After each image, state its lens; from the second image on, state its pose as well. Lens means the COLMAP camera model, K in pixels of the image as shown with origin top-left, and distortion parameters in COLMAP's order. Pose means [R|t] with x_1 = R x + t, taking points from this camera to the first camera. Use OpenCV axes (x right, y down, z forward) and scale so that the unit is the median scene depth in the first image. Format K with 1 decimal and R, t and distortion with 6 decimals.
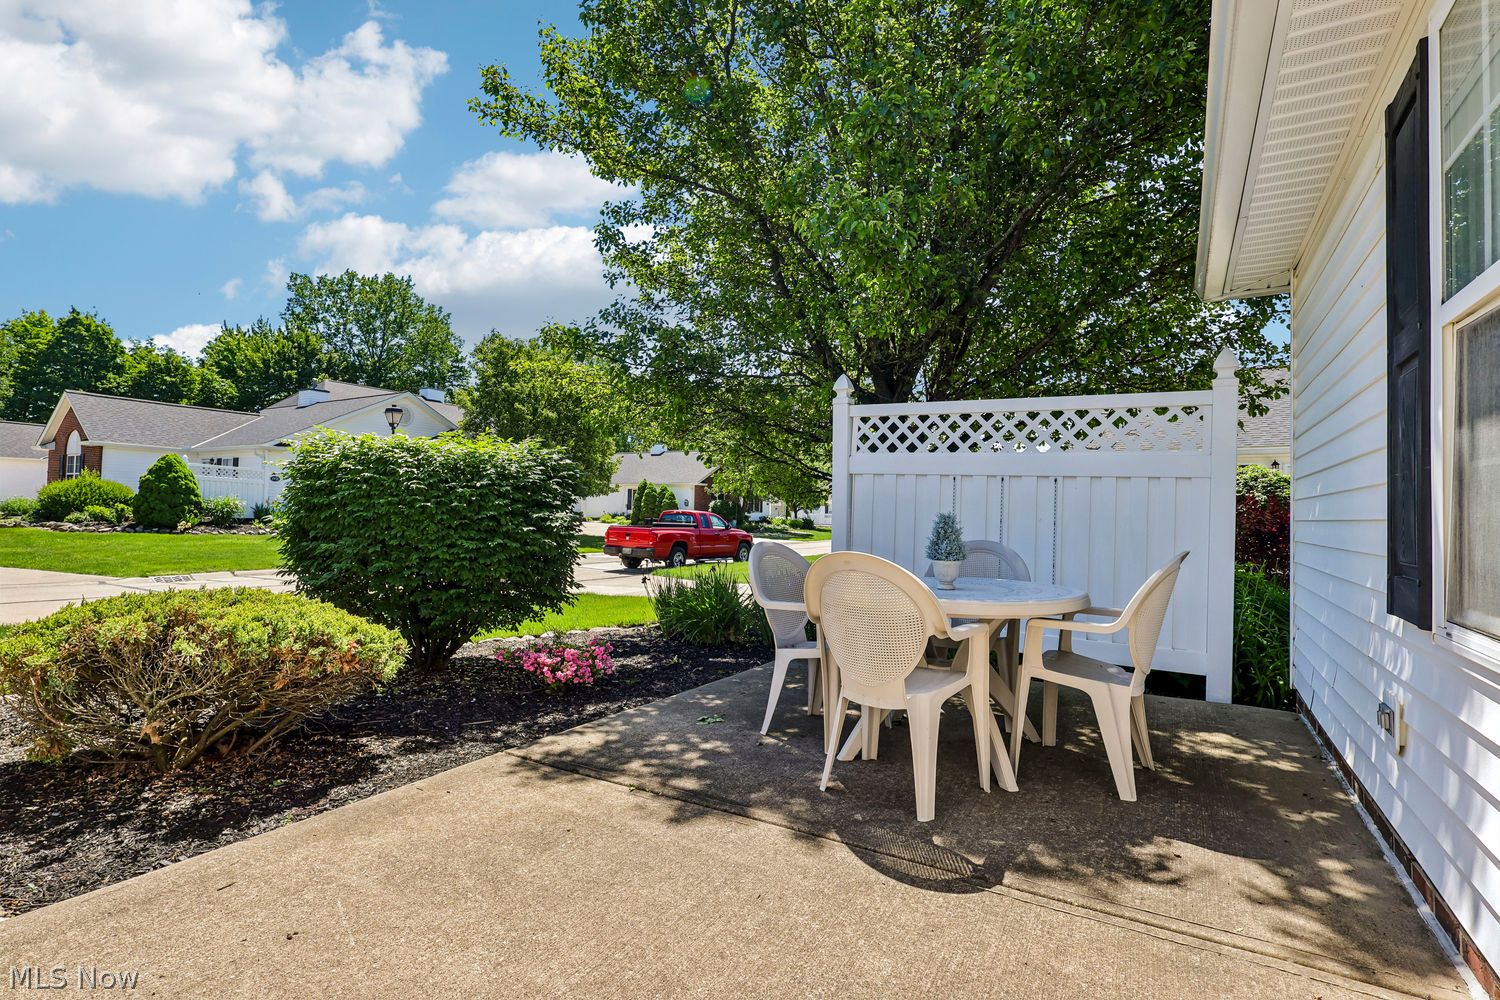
lens RADIAL K [[719.6, 0, 750.0], [0, 719.6, 500.0], [0, 0, 1]] dist [0.000626, 0.000295]
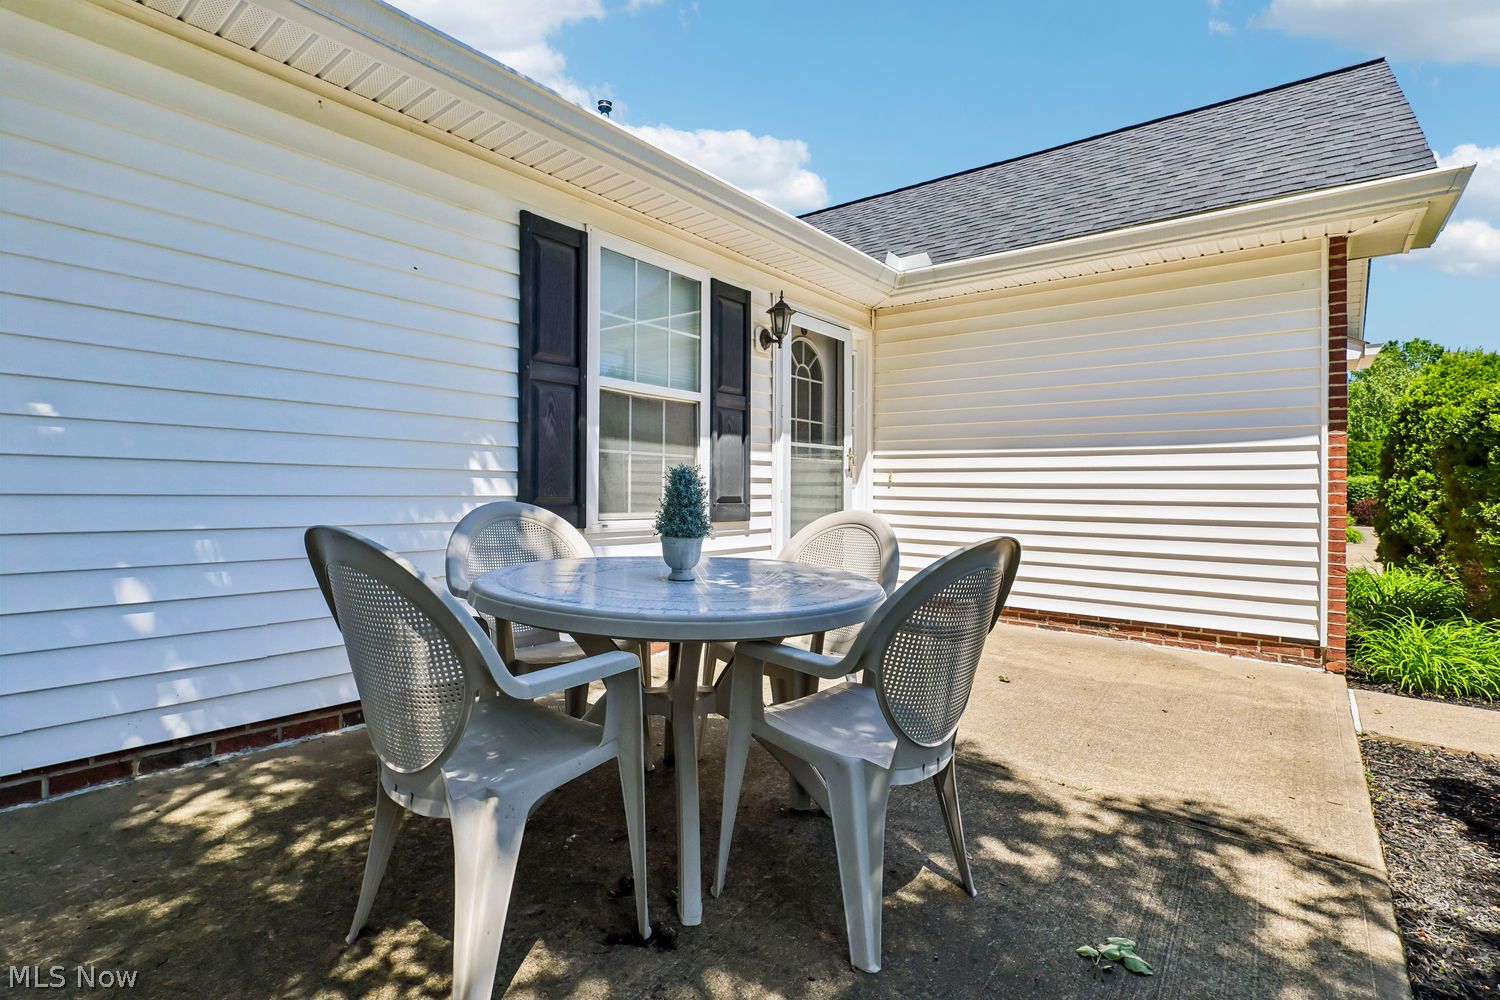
lens RADIAL K [[719.6, 0, 750.0], [0, 719.6, 500.0], [0, 0, 1]] dist [0.000626, 0.000295]
pose [[-0.990312, -0.051106, 0.129112, 0.196881], [-0.053754, 0.998408, -0.017107, 0.092614], [-0.128032, -0.023882, -0.991482, 2.535798]]
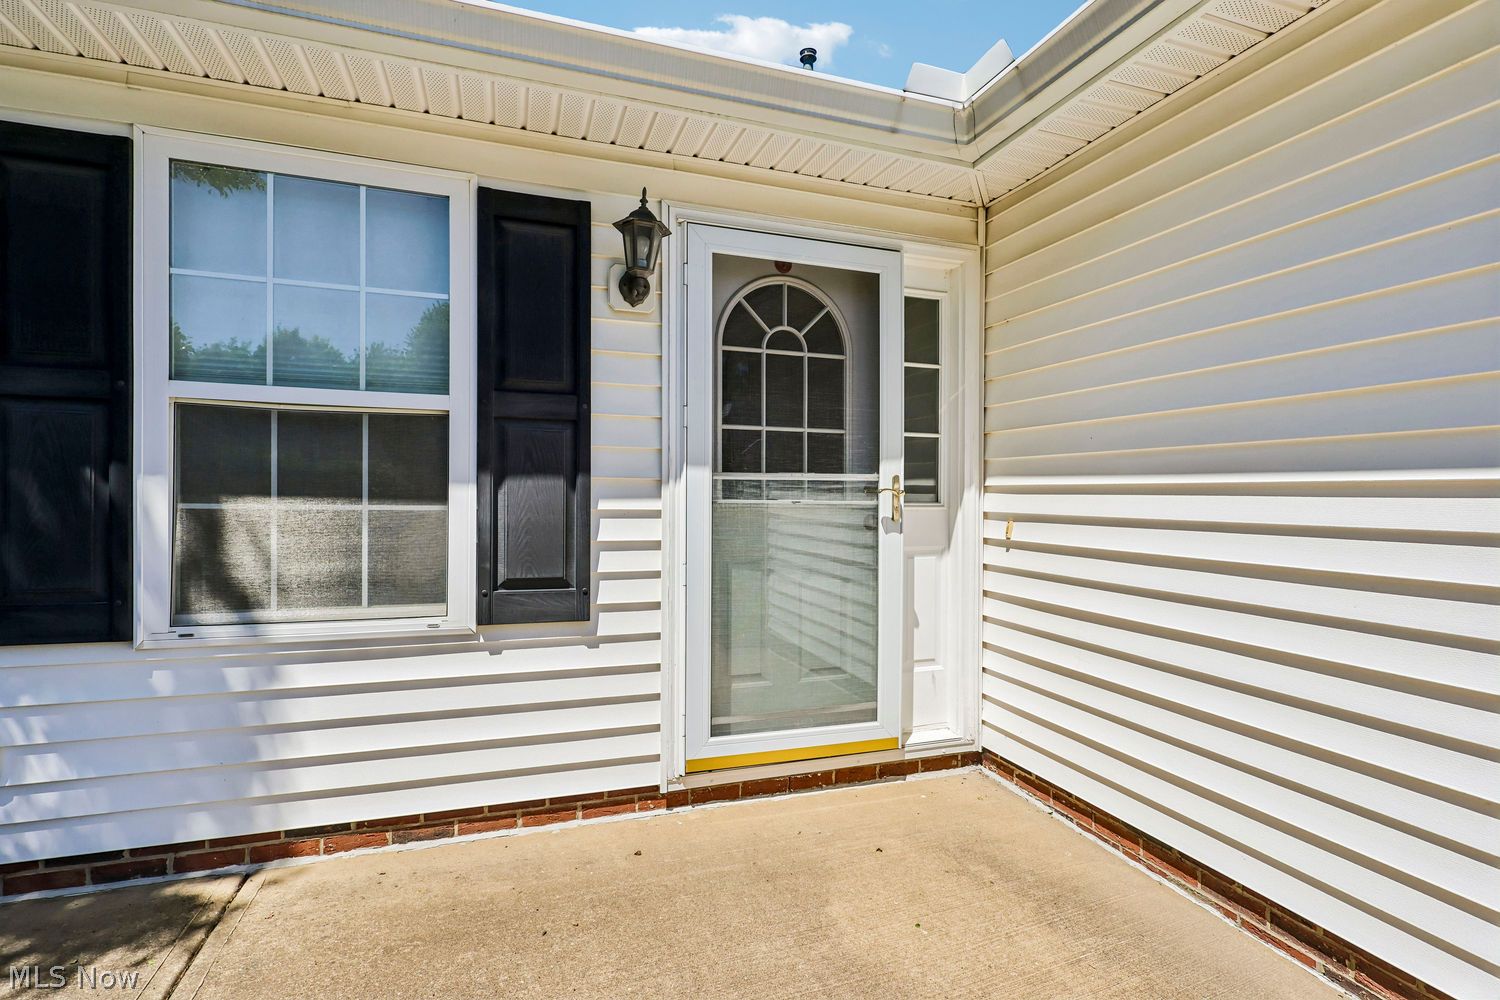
lens RADIAL K [[698.6, 0, 744.3], [0, 698.6, 502.1], [0, 0, 1]] dist [-0.003777, 0.000262]
pose [[-0.761342, -0.059108, 0.645650, -0.480975], [-0.065444, 0.997756, 0.014172, -0.118968], [-0.645039, -0.031464, -0.763502, 1.045206]]
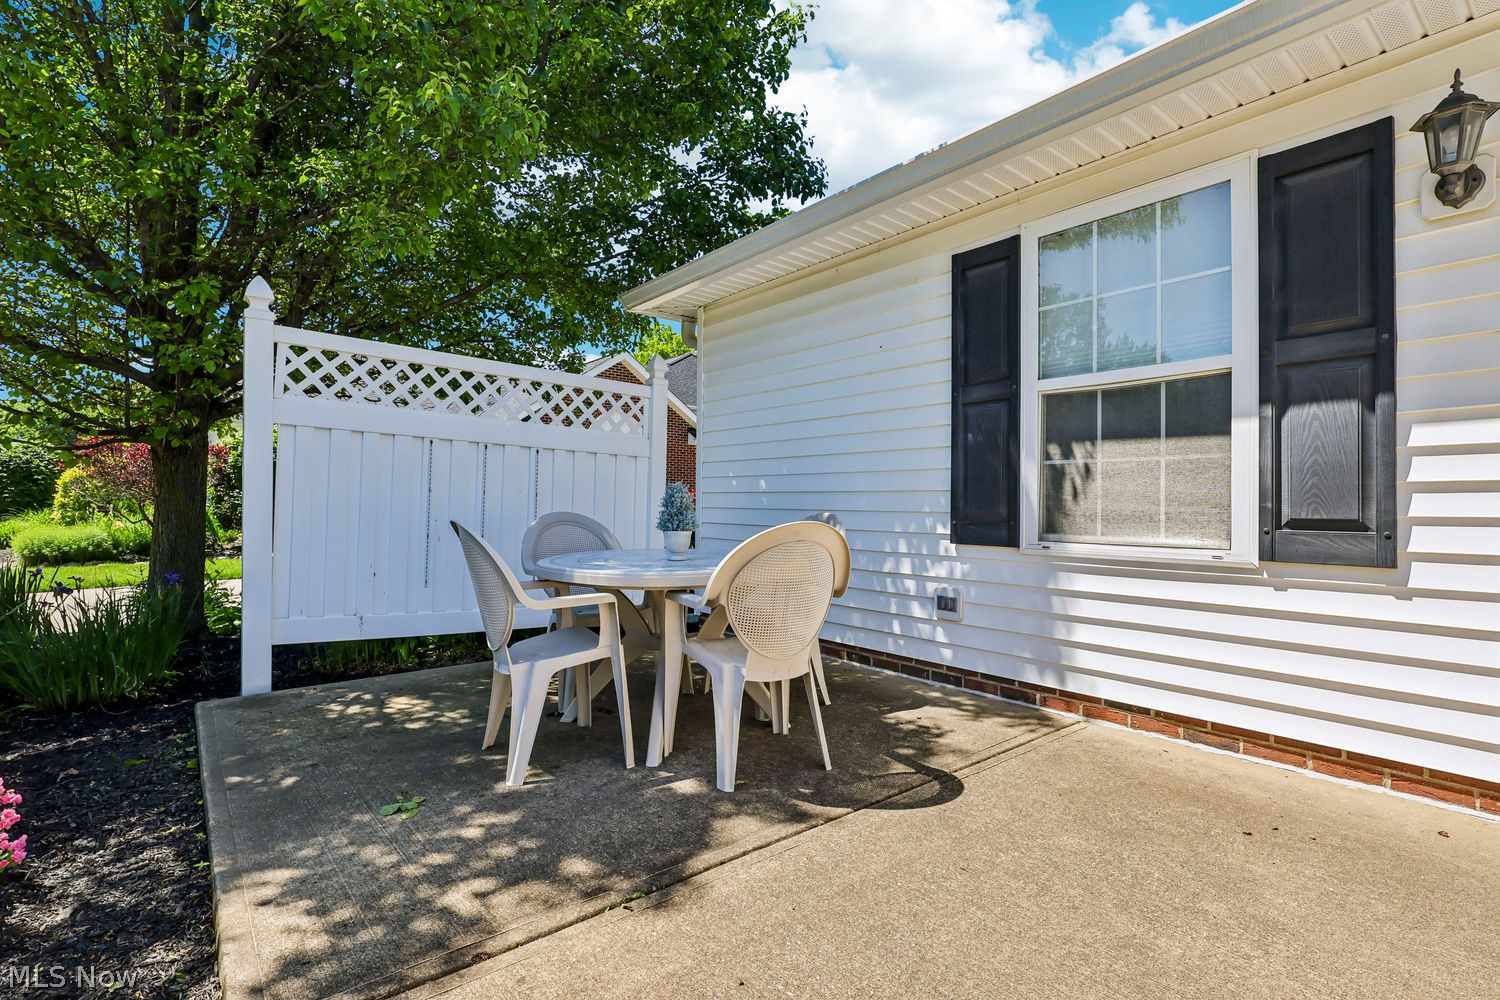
lens RADIAL K [[711.8, 0, 735.4], [0, 711.8, 501.1], [0, 0, 1]] dist [-0.002445, 0.000326]
pose [[0.364235, -0.033934, 0.930689, -0.927184], [-0.025968, 0.998577, 0.046572, -0.011677], [-0.930945, -0.041131, 0.362836, 0.857535]]
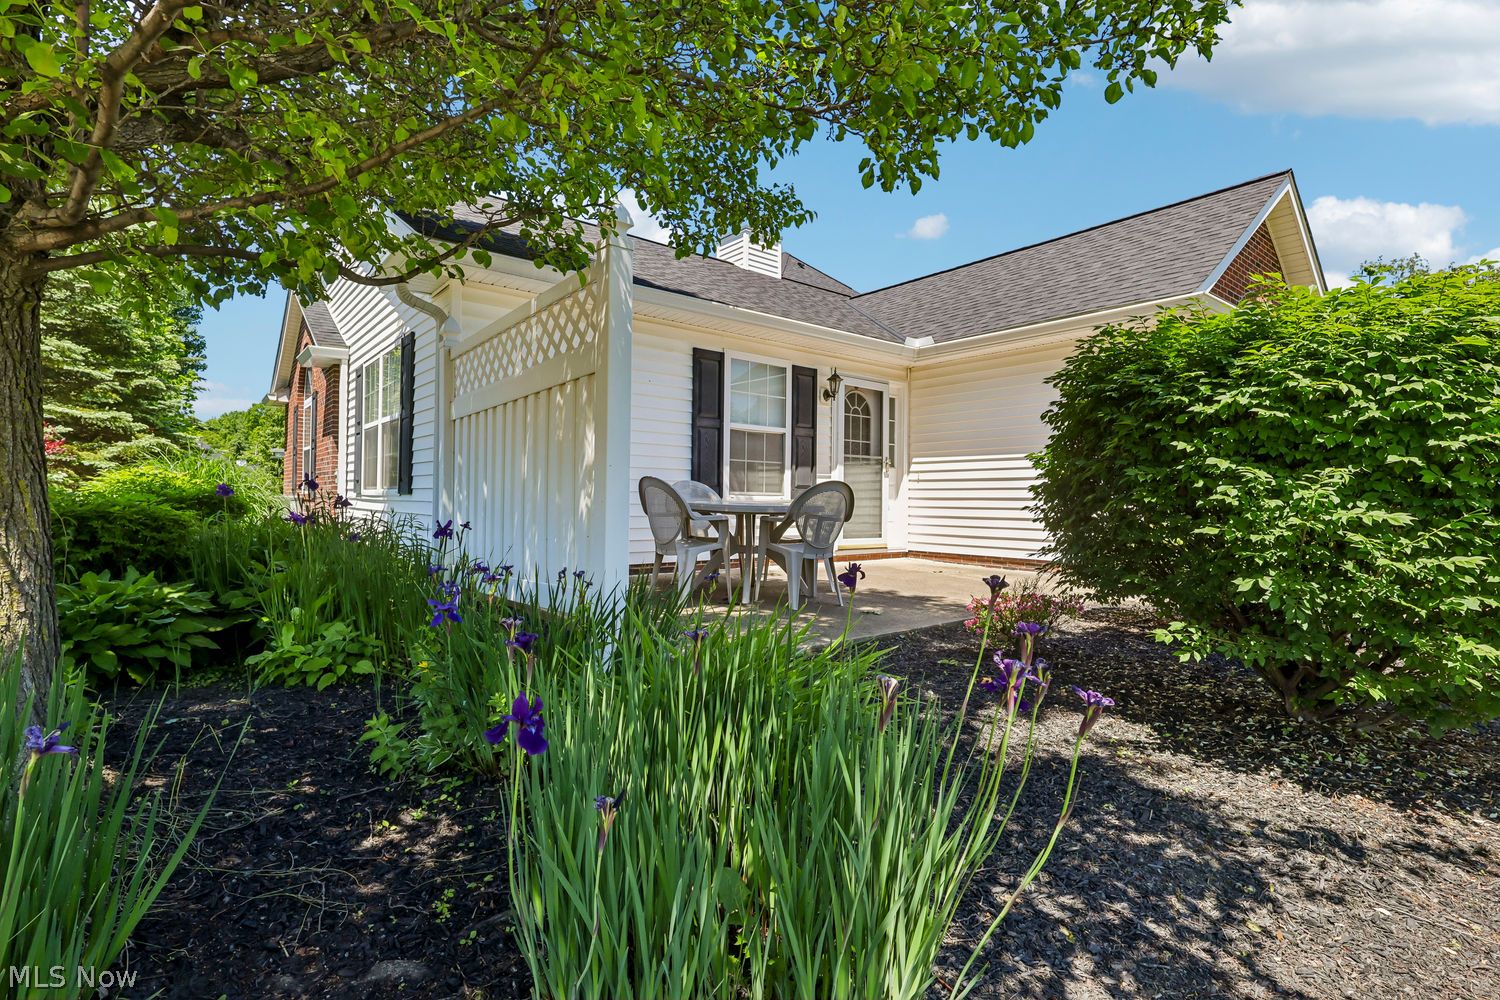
lens RADIAL K [[698.6, 0, 744.3], [0, 698.6, 502.1], [0, 0, 1]] dist [-0.003777, 0.000262]
pose [[-0.937491, -0.049158, 0.344519, -0.462418], [-0.059245, 0.998066, -0.018805, 0.228163], [-0.342929, -0.038041, -0.938591, 4.025356]]
